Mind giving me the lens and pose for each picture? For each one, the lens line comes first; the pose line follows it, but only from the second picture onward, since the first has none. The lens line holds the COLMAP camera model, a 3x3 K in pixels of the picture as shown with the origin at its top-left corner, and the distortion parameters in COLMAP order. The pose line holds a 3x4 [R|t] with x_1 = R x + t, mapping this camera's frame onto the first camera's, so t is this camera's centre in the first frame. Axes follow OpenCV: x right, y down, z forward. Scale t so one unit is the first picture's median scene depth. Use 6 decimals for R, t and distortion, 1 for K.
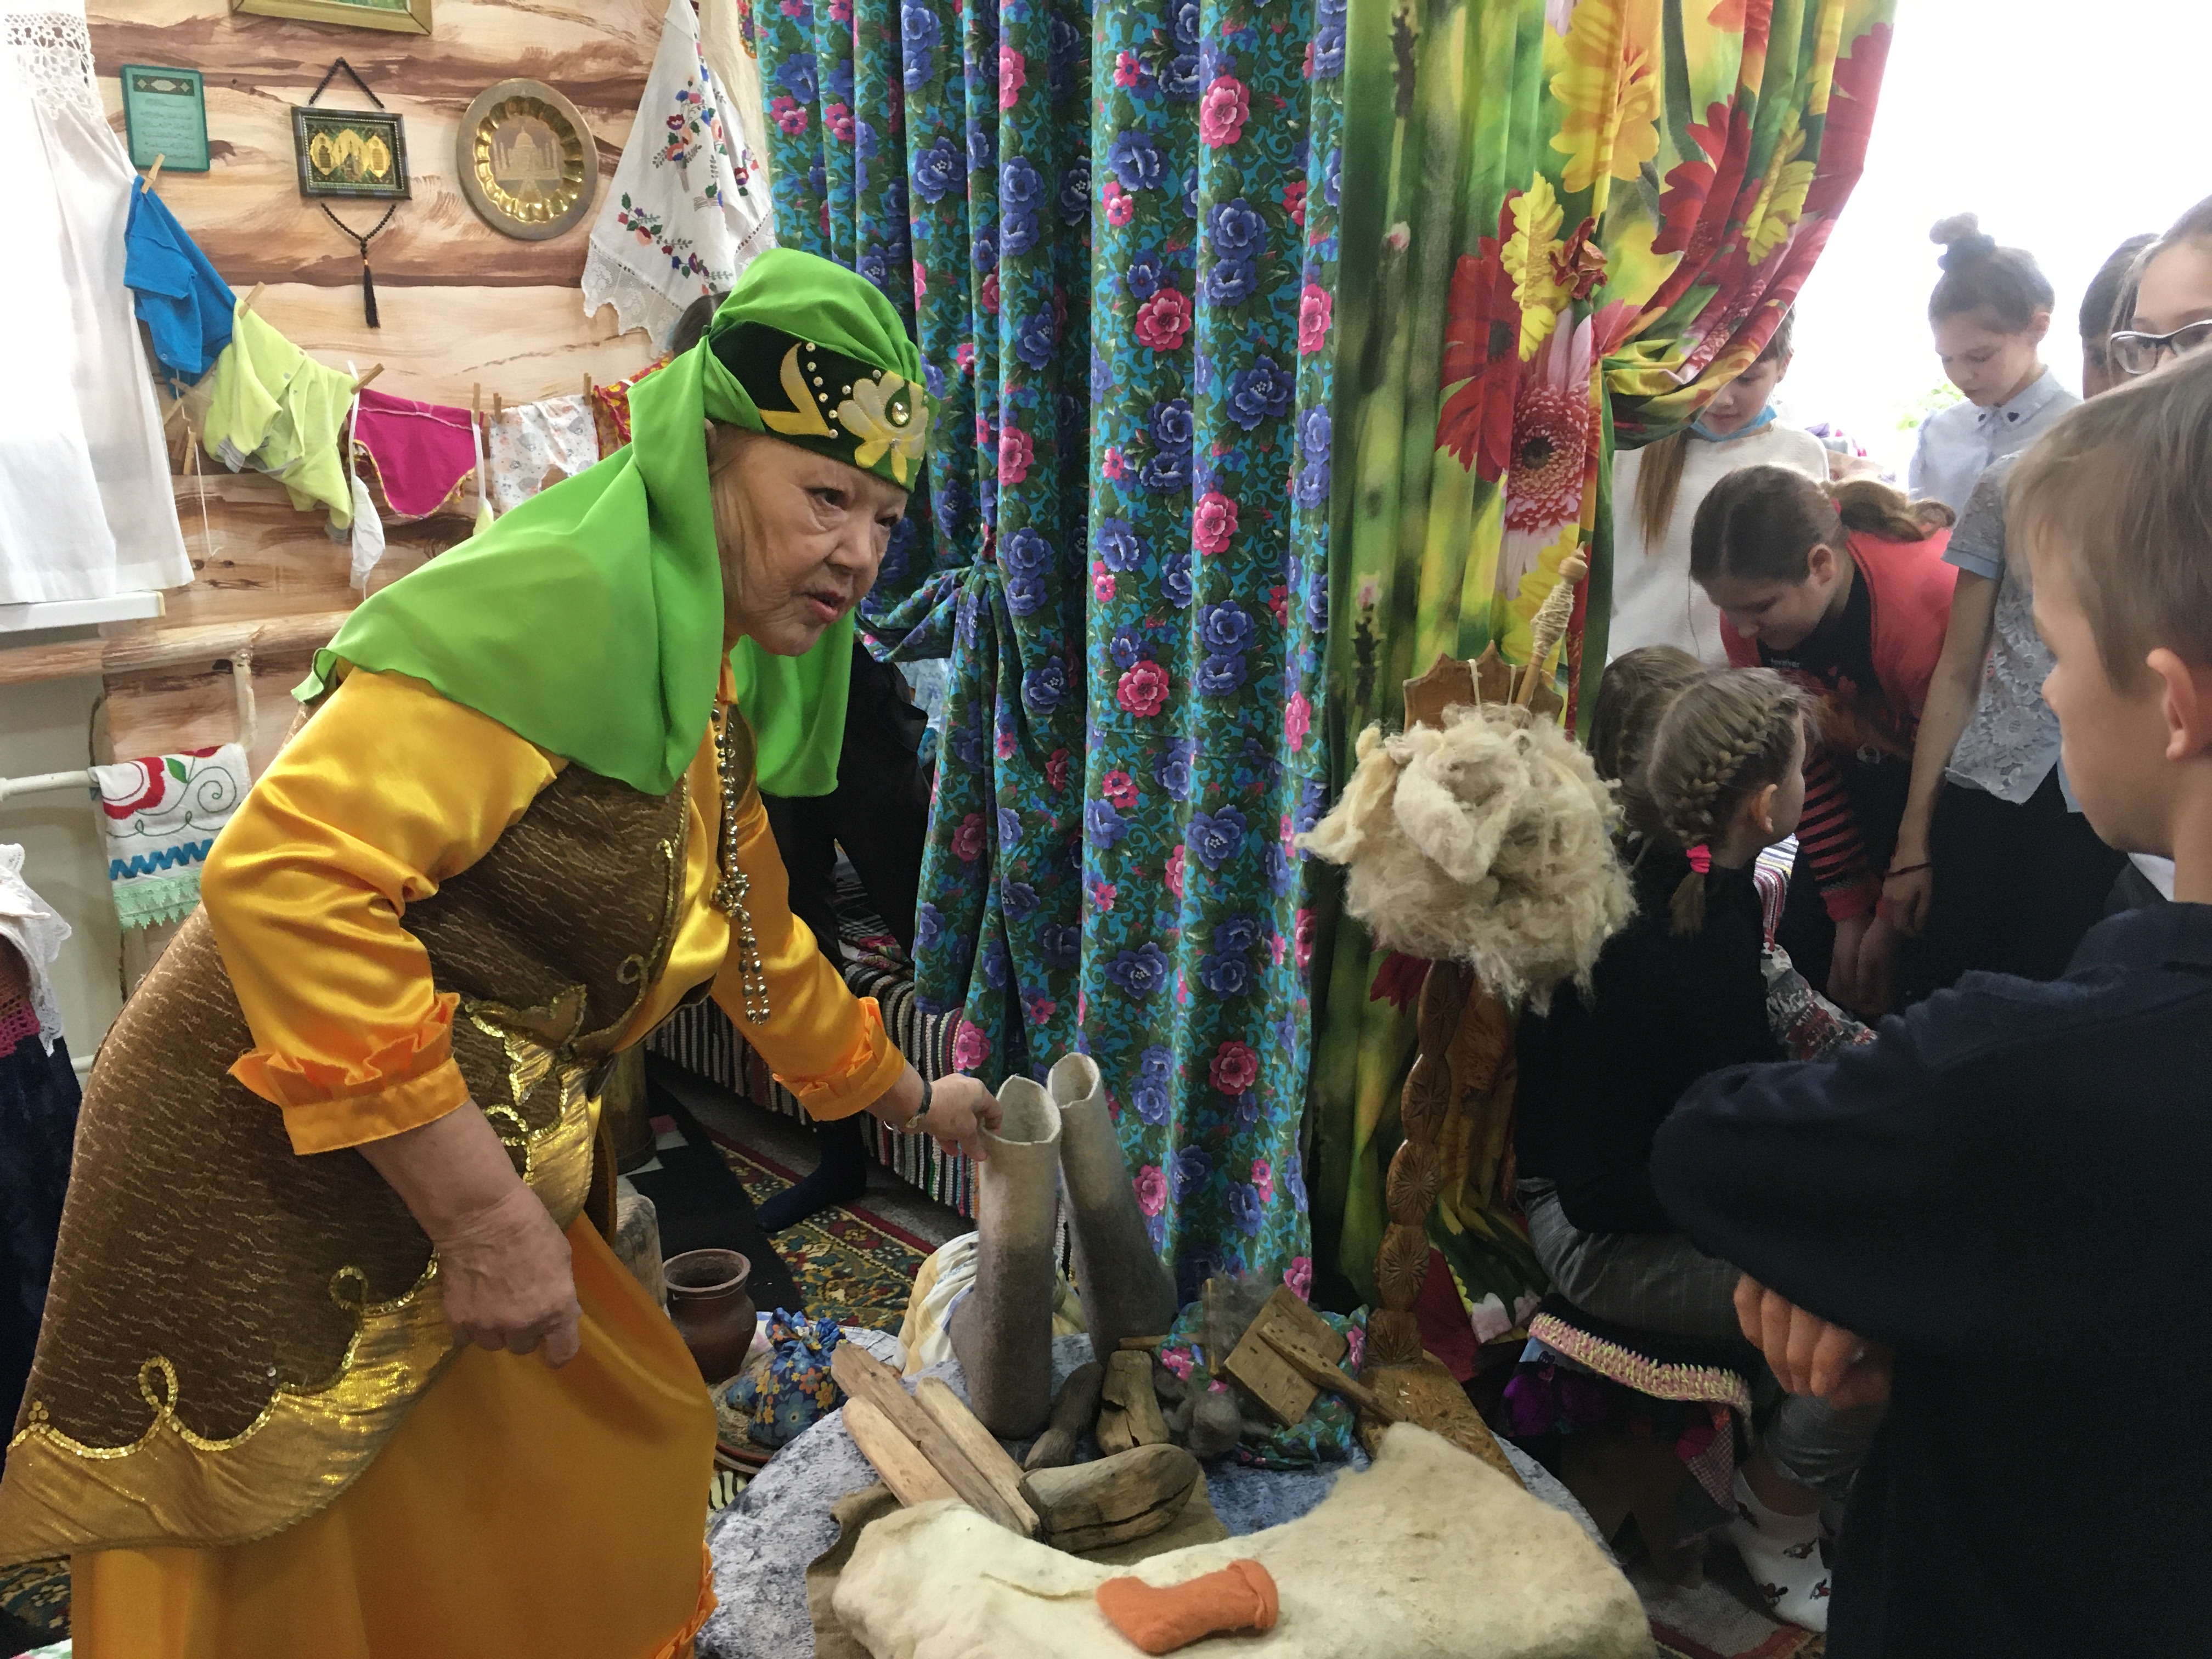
lens RADIAL K [[1907.3, 0, 1109.2], [0, 1907.3, 839.6], [0, 0, 1]] dist [0.054369, -0.076799]
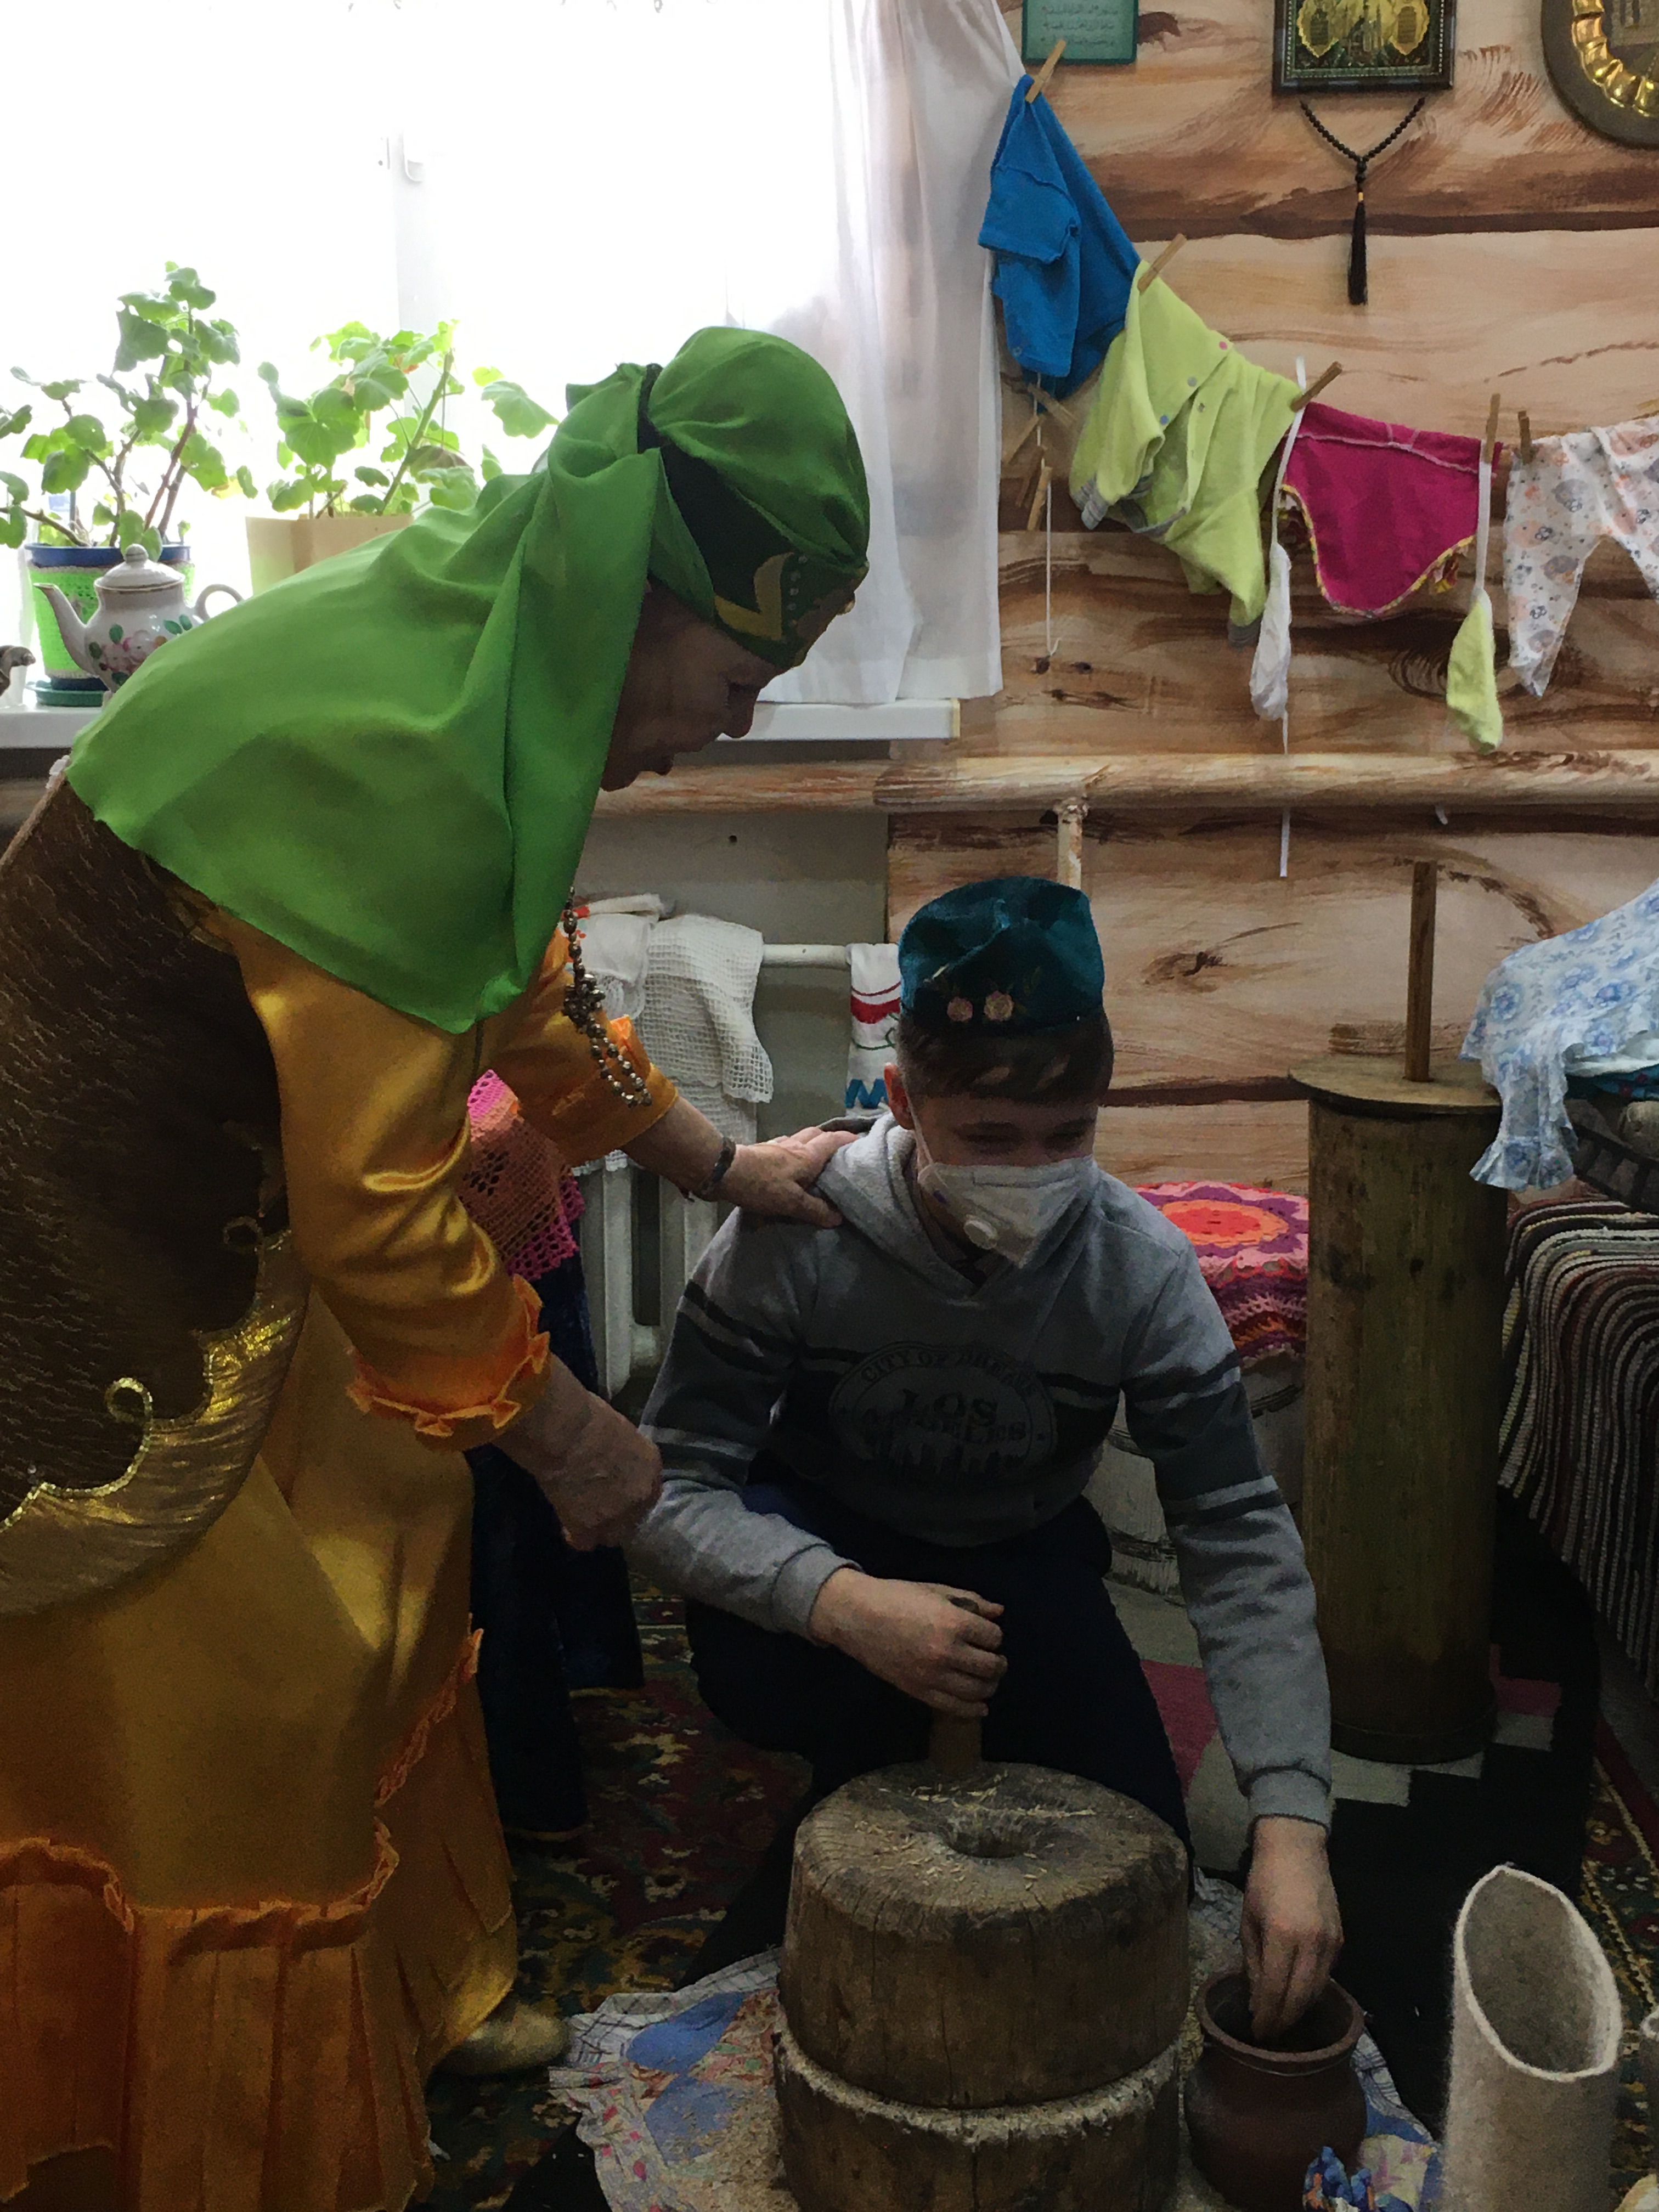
lens RADIAL K [[2818.6, 0, 796.6], [0, 2818.6, 1081.2], [0, 0, 1]] dist [0.080238, 0.000000]
pose [[0.733632, 0.170500, -0.657810, 0.133641], [-0.173006, 0.982978, 0.061833, -0.046793], [0.657156, 0.068442, 0.750641, 0.216818]]
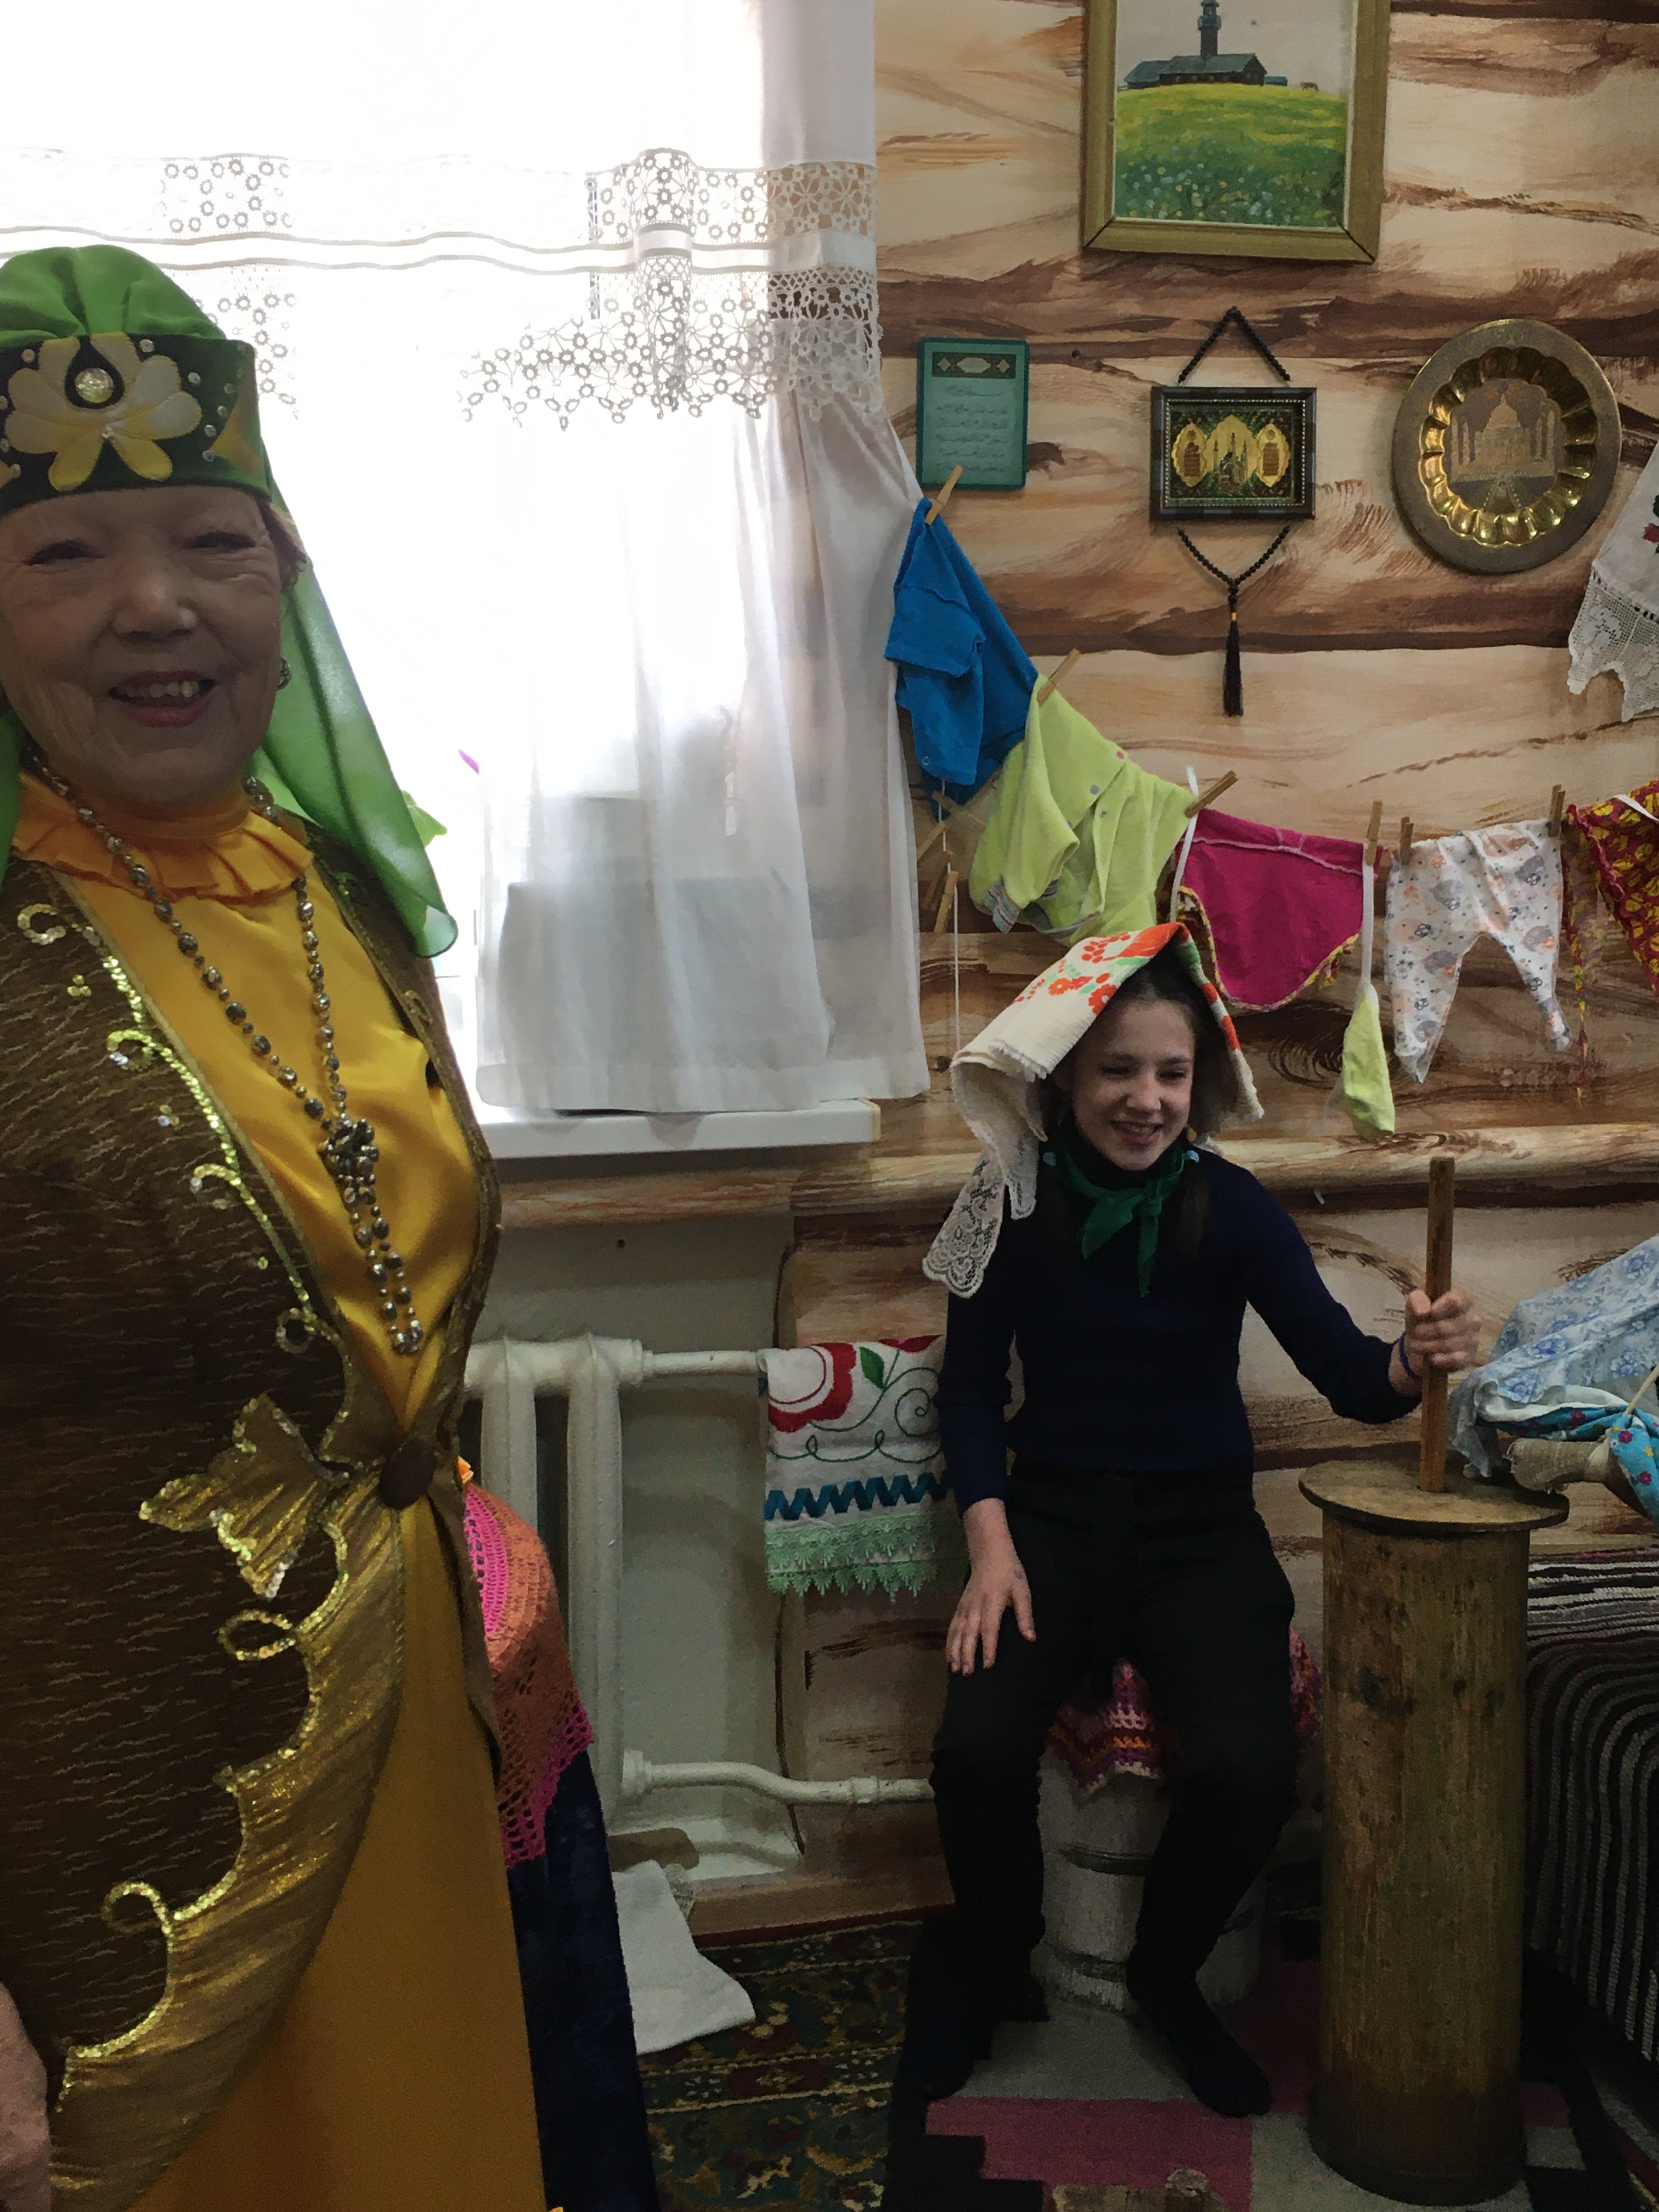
lens RADIAL K [[2520.3, 0, 848.3], [0, 2520.3, 1101.6], [0, 0, 1]] dist [0.056021, 0.000000]
pose [[0.856244, 0.078944, -0.510504, -0.052128], [-0.129802, 0.989426, -0.064706, -0.068472], [0.499998, 0.121669, 0.857437, 0.231965]]
